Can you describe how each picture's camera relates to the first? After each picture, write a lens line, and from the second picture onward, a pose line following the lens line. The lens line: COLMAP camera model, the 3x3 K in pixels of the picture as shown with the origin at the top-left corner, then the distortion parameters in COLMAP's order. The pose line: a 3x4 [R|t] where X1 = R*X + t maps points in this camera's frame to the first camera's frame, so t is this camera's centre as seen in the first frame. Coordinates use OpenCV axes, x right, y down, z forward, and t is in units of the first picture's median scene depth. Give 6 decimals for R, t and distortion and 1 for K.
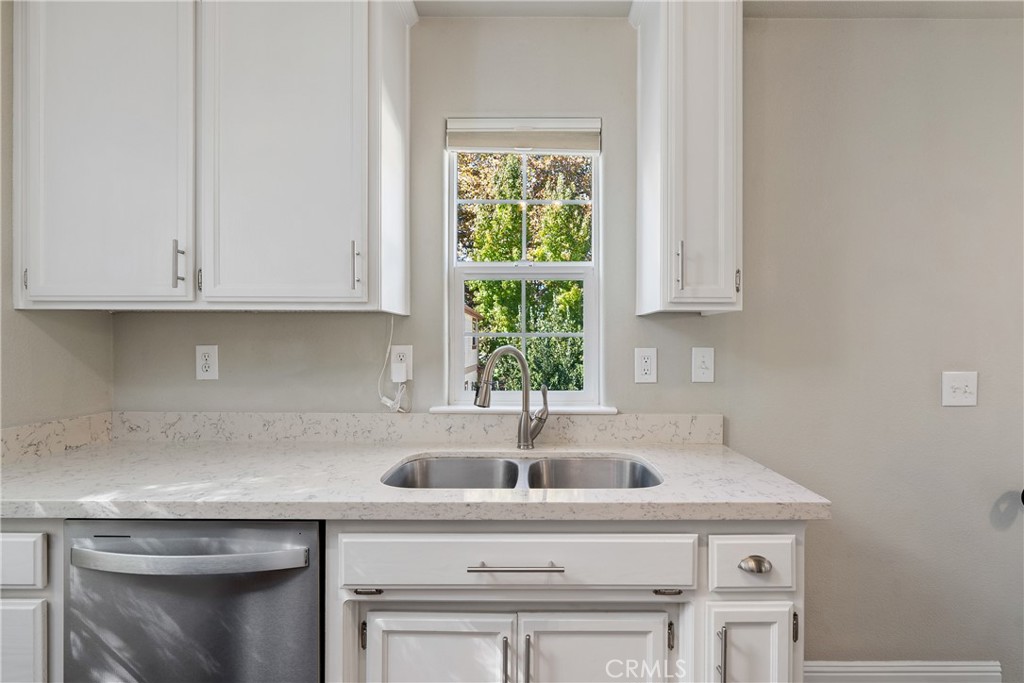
lens RADIAL K [[450.5, 0, 512.0], [0, 450.5, 341.5], [0, 0, 1]] dist [-0.000964, -0.000032]
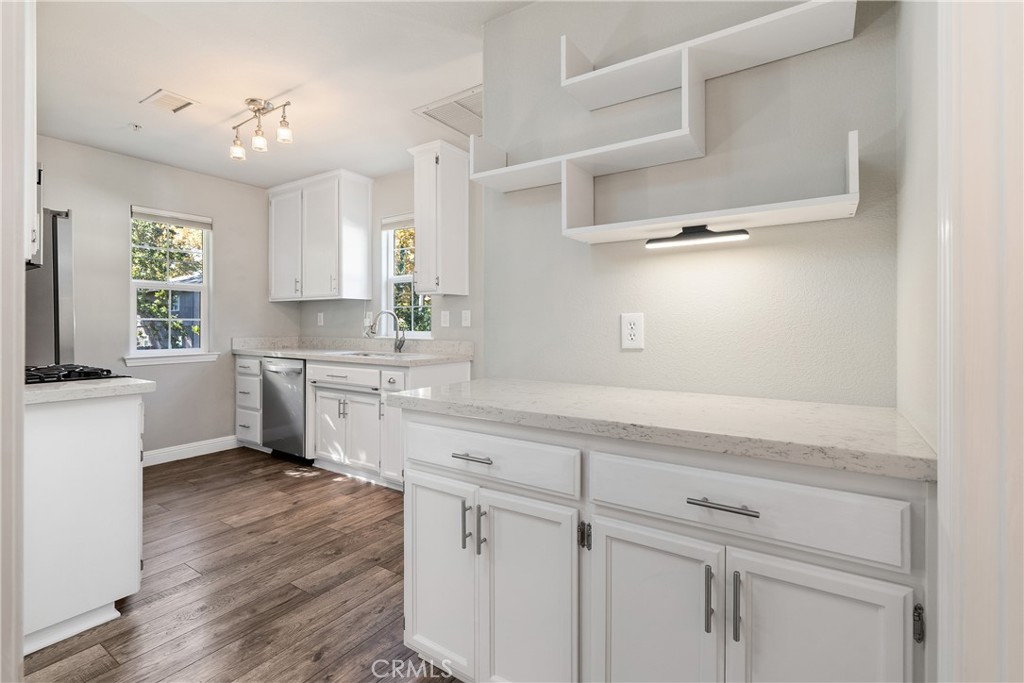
lens RADIAL K [[458.9, 0, 536.3], [0, 458.9, 333.5], [0, 0, 1]] dist [-0.000973, 0.000058]
pose [[0.839087, 0.004537, -0.543979, 2.274412], [-0.006626, 0.999976, -0.001880, 0.151370], [0.543957, 0.005182, 0.839097, -0.748527]]
